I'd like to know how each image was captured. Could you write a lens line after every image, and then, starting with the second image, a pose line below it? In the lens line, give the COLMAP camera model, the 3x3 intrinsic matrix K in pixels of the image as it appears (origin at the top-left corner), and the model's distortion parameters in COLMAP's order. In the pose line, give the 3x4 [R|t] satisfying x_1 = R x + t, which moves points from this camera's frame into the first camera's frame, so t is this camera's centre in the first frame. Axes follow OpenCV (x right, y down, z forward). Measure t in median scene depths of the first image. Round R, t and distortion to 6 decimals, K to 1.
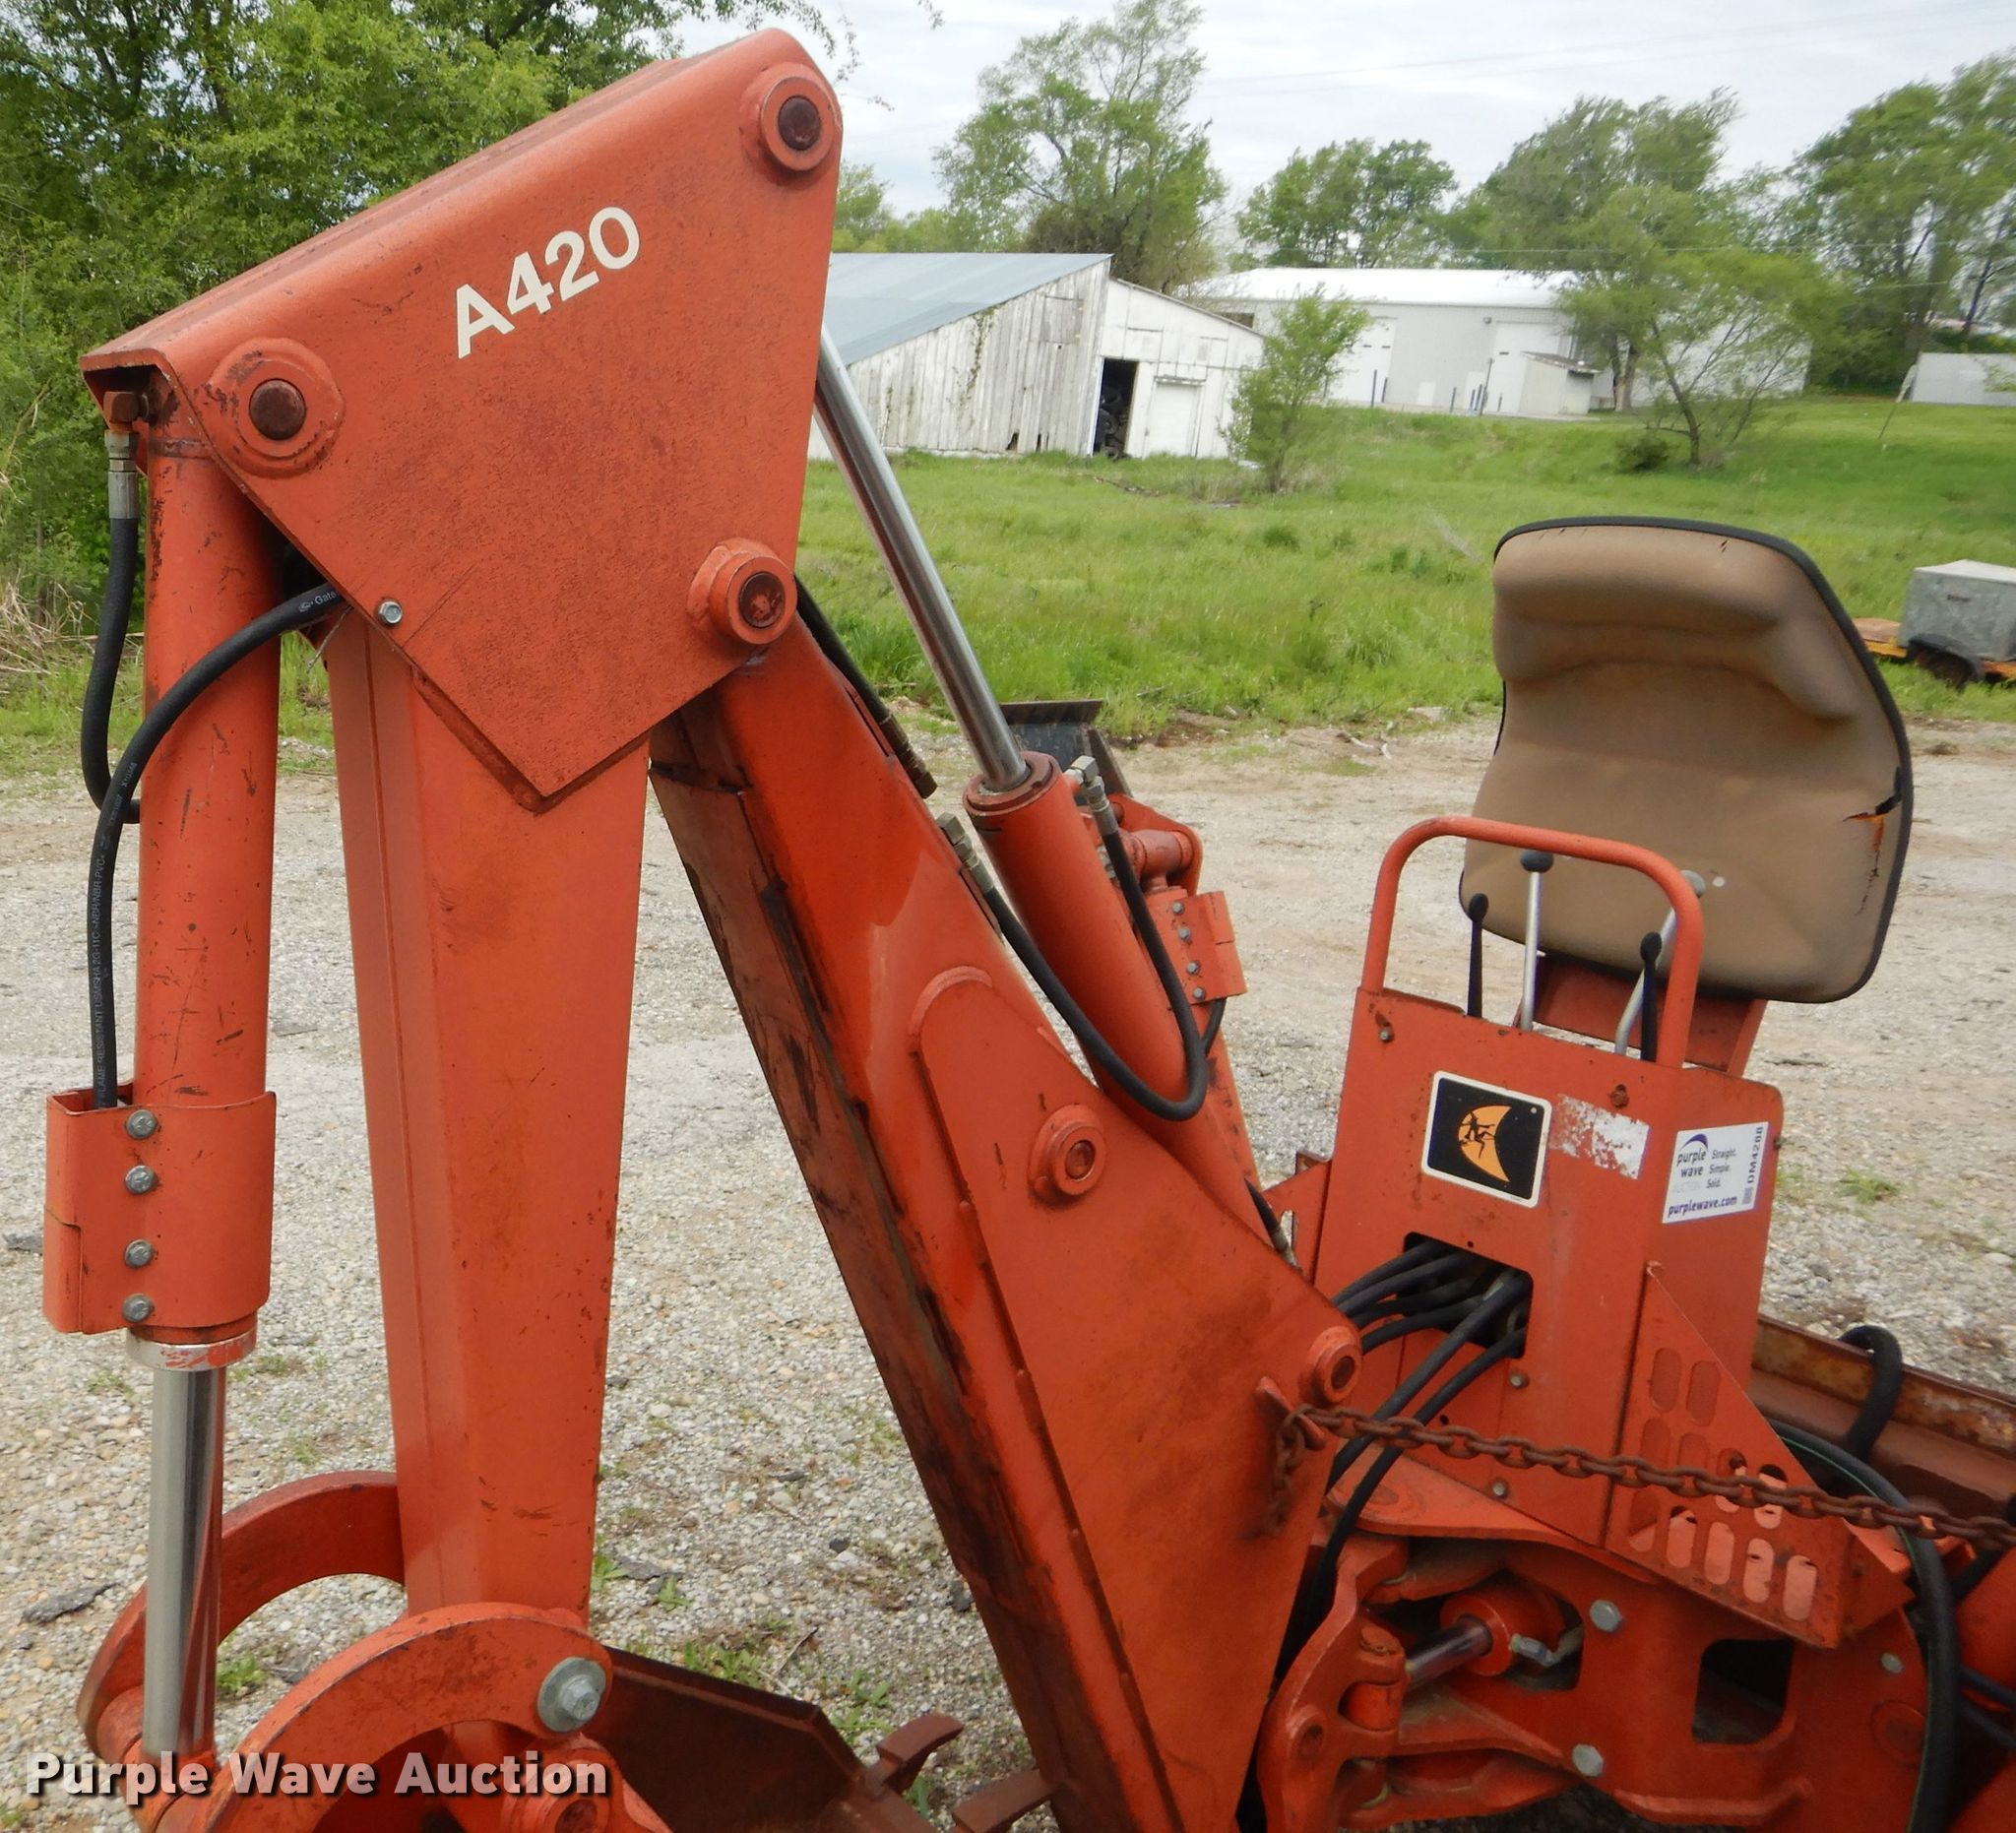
lens RADIAL K [[1069.3, 0, 1005.3], [0, 1069.3, 811.0], [0, 0, 1]] dist [0.017118, -0.004365]
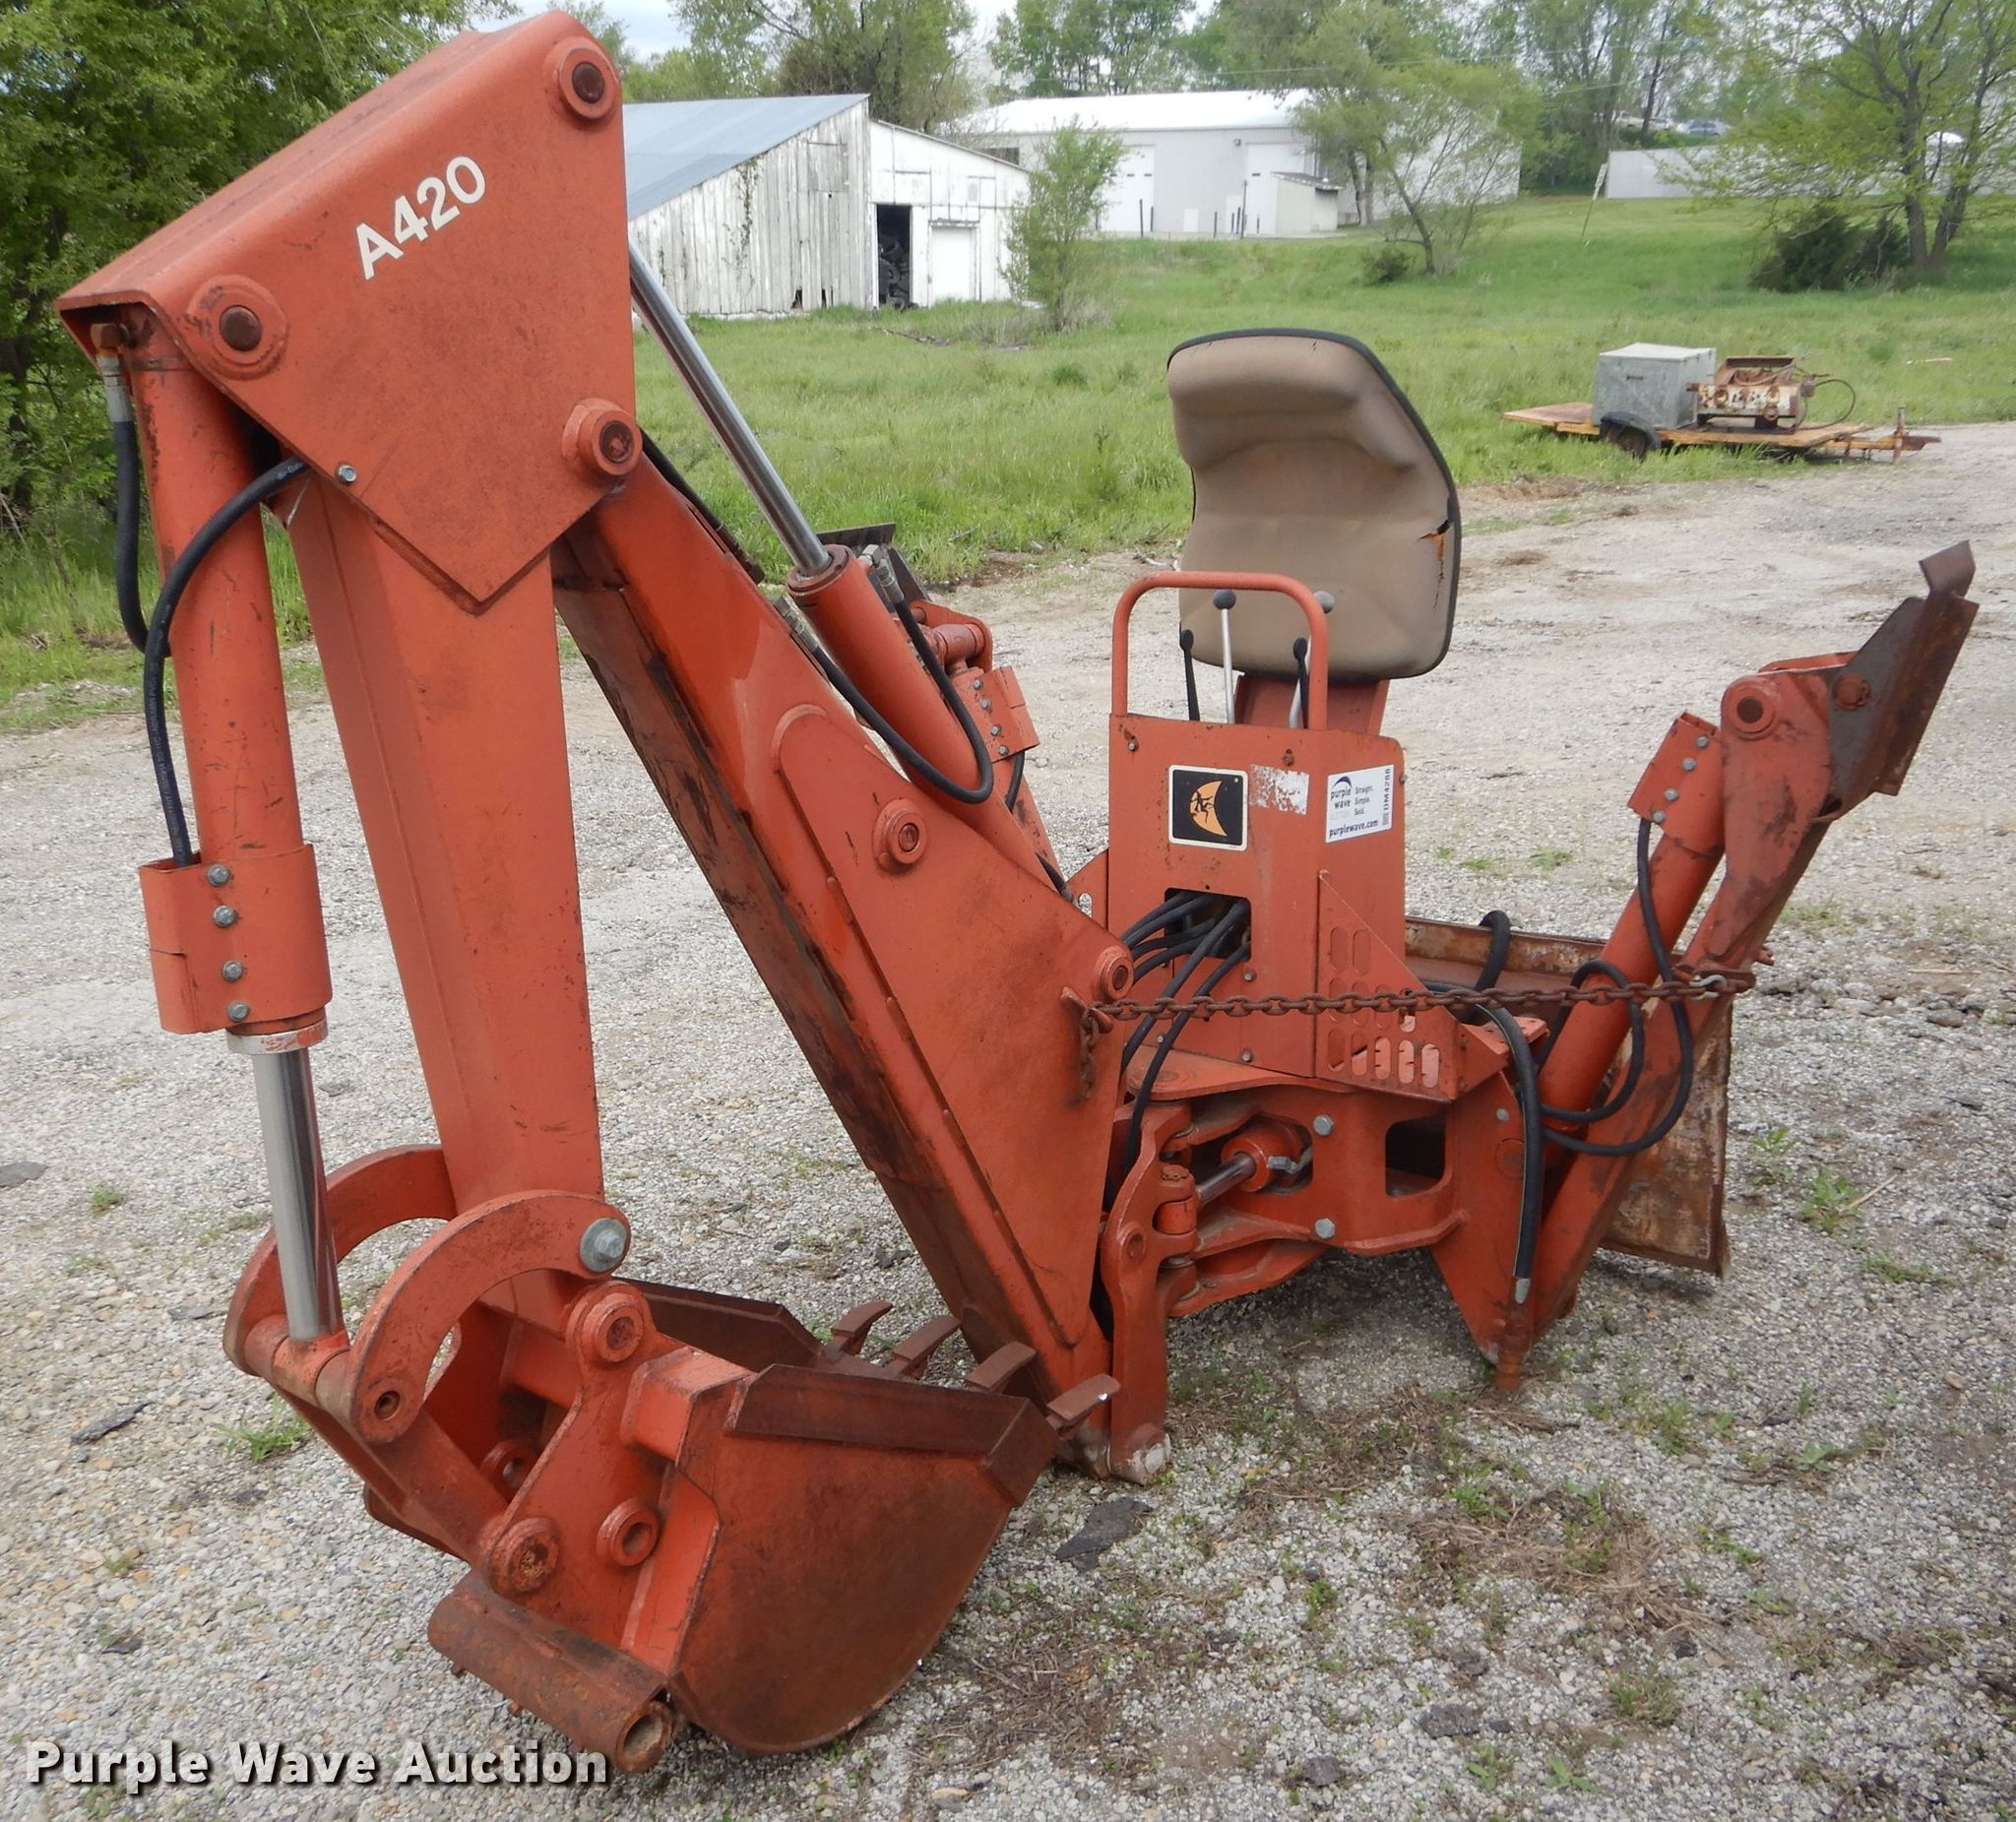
lens RADIAL K [[1069.3, 0, 1005.3], [0, 1069.3, 805.5], [0, 0, 1]] dist [0.017118, -0.004365]
pose [[0.981725, -0.140173, 0.128716, 0.012529], [0.124325, 0.984479, 0.123876, 0.081675], [-0.144083, -0.105609, 0.983914, -0.256986]]
